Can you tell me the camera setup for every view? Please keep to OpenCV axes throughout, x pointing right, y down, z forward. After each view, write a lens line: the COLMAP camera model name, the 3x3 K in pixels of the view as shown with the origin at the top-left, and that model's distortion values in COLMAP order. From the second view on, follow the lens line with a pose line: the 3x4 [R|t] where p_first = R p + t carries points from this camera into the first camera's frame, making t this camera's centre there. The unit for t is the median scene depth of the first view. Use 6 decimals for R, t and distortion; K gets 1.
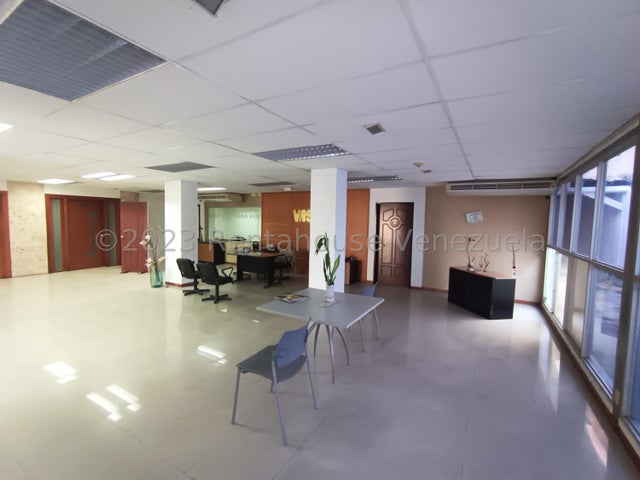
lens RADIAL K [[293.4, 0, 319.4], [0, 293.4, 244.4], [0, 0, 1]] dist [0.004332, 0.001177]
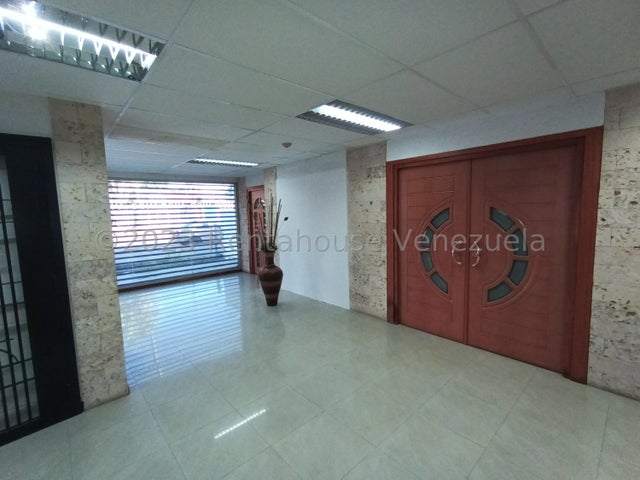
lens RADIAL K [[293.4, 0, 315.2], [0, 293.4, 238.6], [0, 0, 1]] dist [0.004332, 0.001177]
pose [[-0.333302, 0.088591, -0.938649, -0.614983], [-0.062069, 0.991354, 0.115605, -0.074088], [0.940775, 0.096793, -0.324921, 0.781639]]
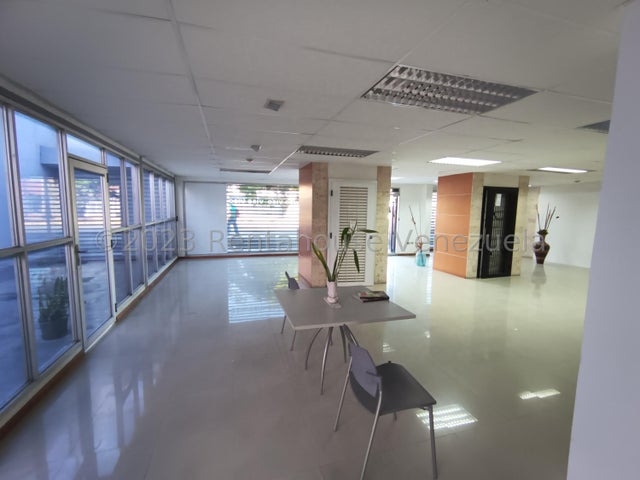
lens RADIAL K [[293.4, 0, 323.0], [0, 293.4, 240.9], [0, 0, 1]] dist [0.004332, 0.001177]
pose [[-0.670622, 0.051356, -0.740019, 0.276473], [-0.094387, 0.983584, 0.153794, -0.042382], [0.735770, 0.172986, -0.654766, 0.625286]]
